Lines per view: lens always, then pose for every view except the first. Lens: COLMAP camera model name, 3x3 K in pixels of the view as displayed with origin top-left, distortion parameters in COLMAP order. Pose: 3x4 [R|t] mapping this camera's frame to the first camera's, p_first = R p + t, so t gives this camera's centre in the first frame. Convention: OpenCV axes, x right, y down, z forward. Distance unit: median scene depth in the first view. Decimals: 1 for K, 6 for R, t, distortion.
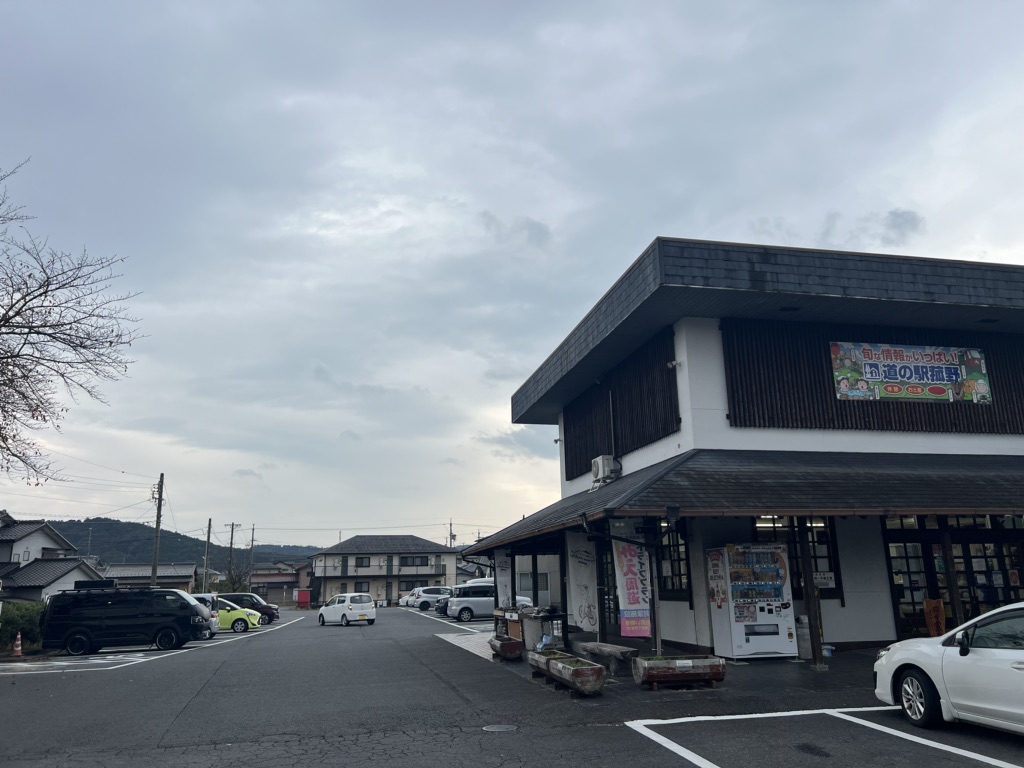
lens RADIAL K [[773.1, 0, 513.0], [0, 773.1, 386.4], [0, 0, 1]] dist [0.068999, -0.097297]
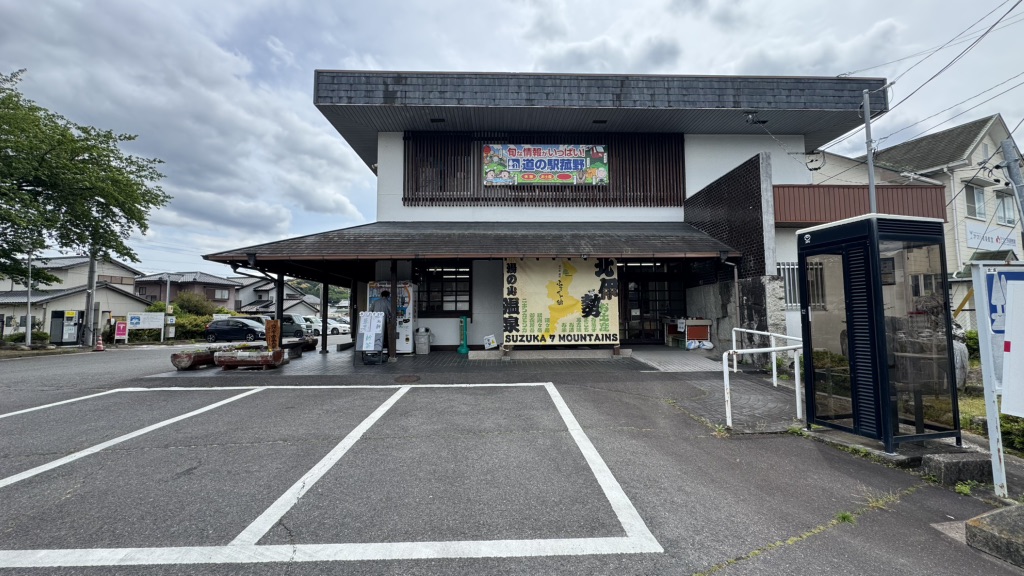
lens RADIAL K [[408.3, 0, 512.0], [0, 408.3, 288.0], [0, 0, 1]] dist [-0.000688, 0.000105]
pose [[0.982881, -0.000196, -0.184240, 0.615612], [0.033331, 0.983688, 0.176769, 0.073467], [0.181200, -0.179883, 0.966855, 0.244232]]
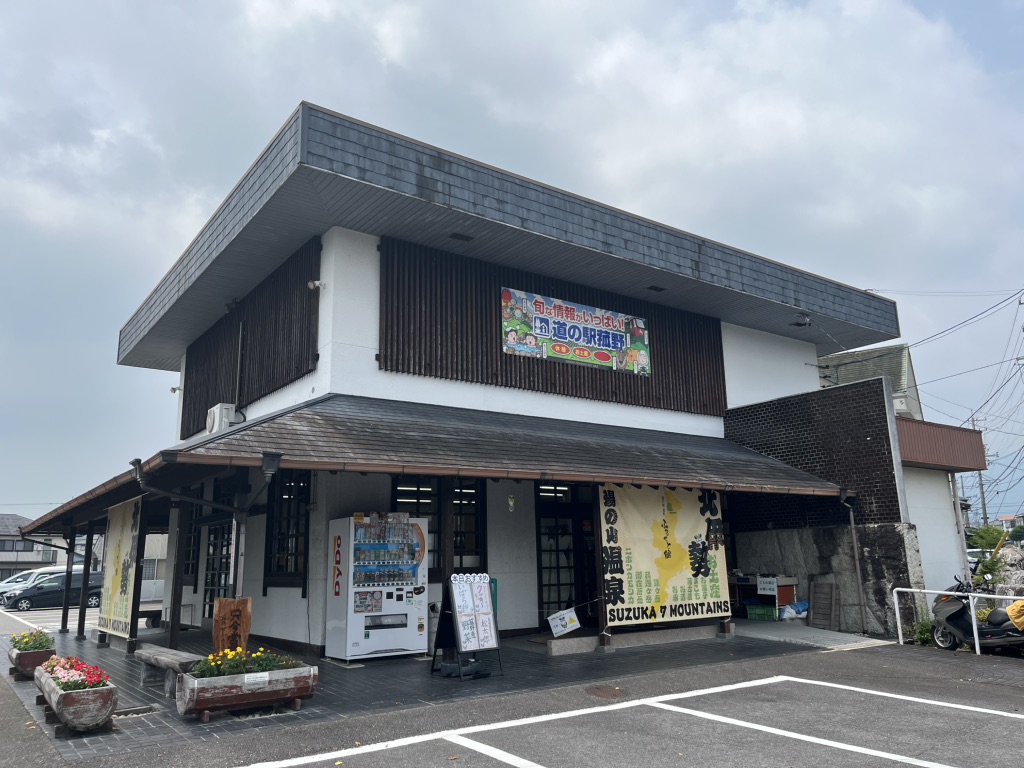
lens RADIAL K [[773.1, 0, 513.0], [0, 773.1, 386.4], [0, 0, 1]] dist [0.068999, -0.097297]
pose [[0.916447, 0.088814, 0.390175, 0.093768], [-0.094695, 0.995498, -0.004180, 0.057664], [-0.388790, -0.033117, 0.920731, 0.203445]]
